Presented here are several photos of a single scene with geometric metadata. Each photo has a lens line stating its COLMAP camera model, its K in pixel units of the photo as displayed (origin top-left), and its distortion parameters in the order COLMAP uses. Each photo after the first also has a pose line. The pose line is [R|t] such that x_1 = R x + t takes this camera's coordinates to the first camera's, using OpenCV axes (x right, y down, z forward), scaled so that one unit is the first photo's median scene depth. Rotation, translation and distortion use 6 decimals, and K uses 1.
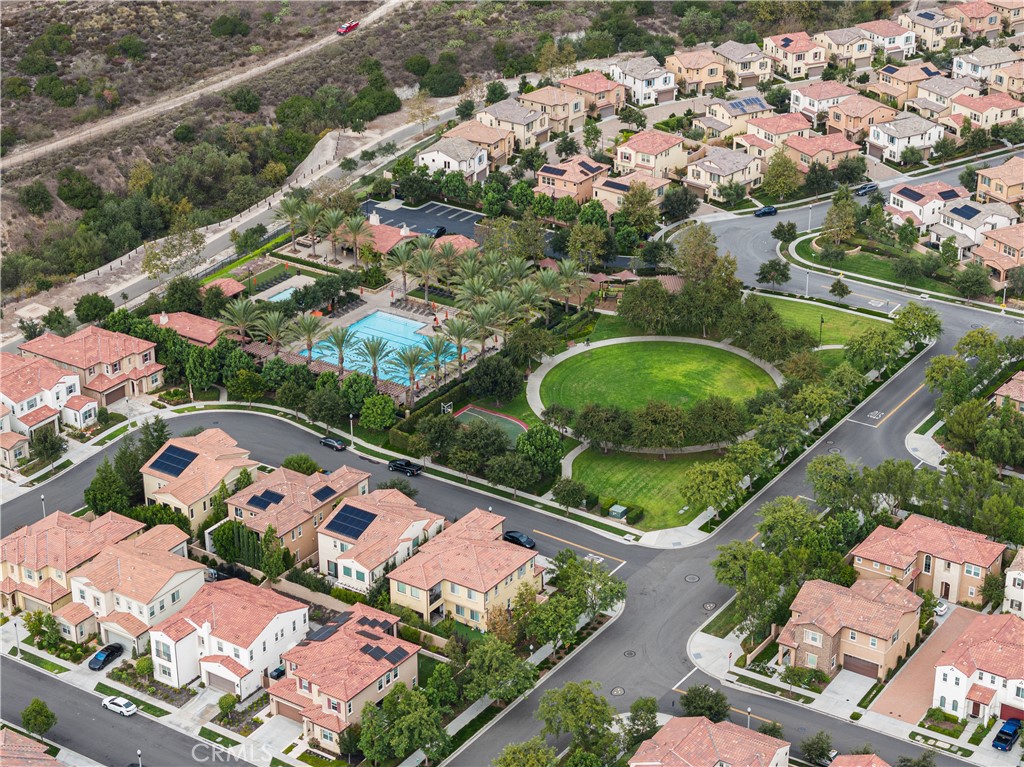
lens RADIAL K [[2052.7, 0, 512.0], [0, 2052.7, 383.5], [0, 0, 1]] dist [-0.229454, 1.919242]
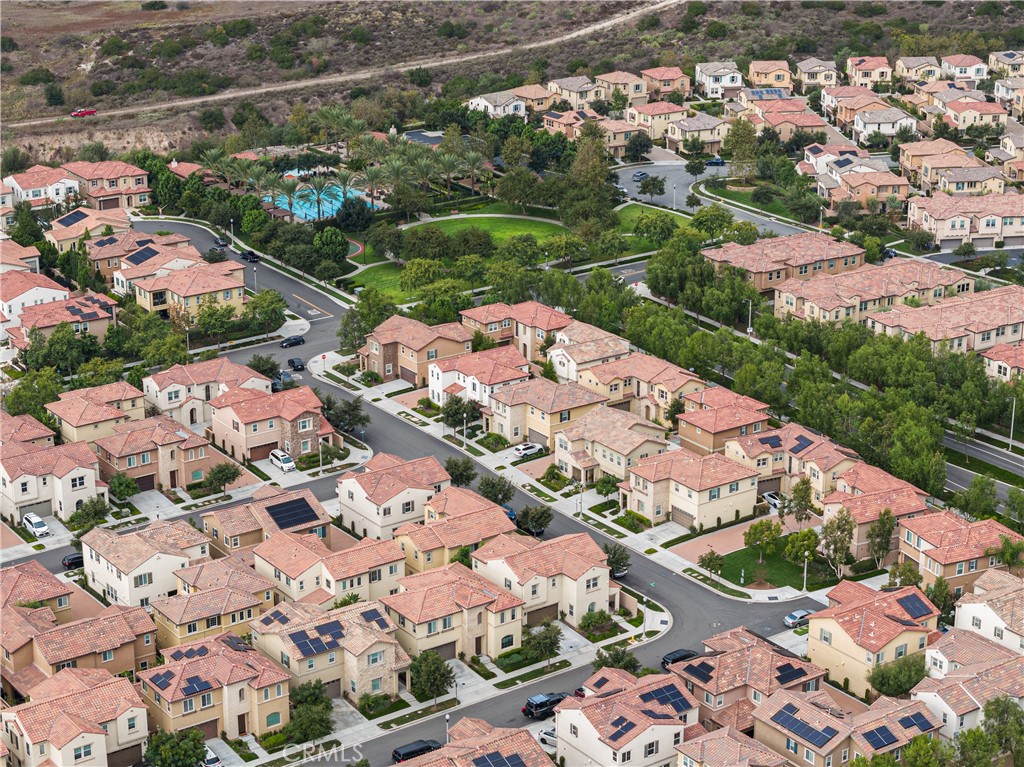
lens RADIAL K [[2052.7, 0, 512.0], [0, 2052.7, 383.5], [0, 0, 1]] dist [-0.229454, 1.919242]
pose [[0.931665, 0.127234, -0.340312, 0.473448], [-0.159898, 0.984677, -0.069605, 0.156265], [0.326241, 0.119263, 0.937733, -0.144493]]
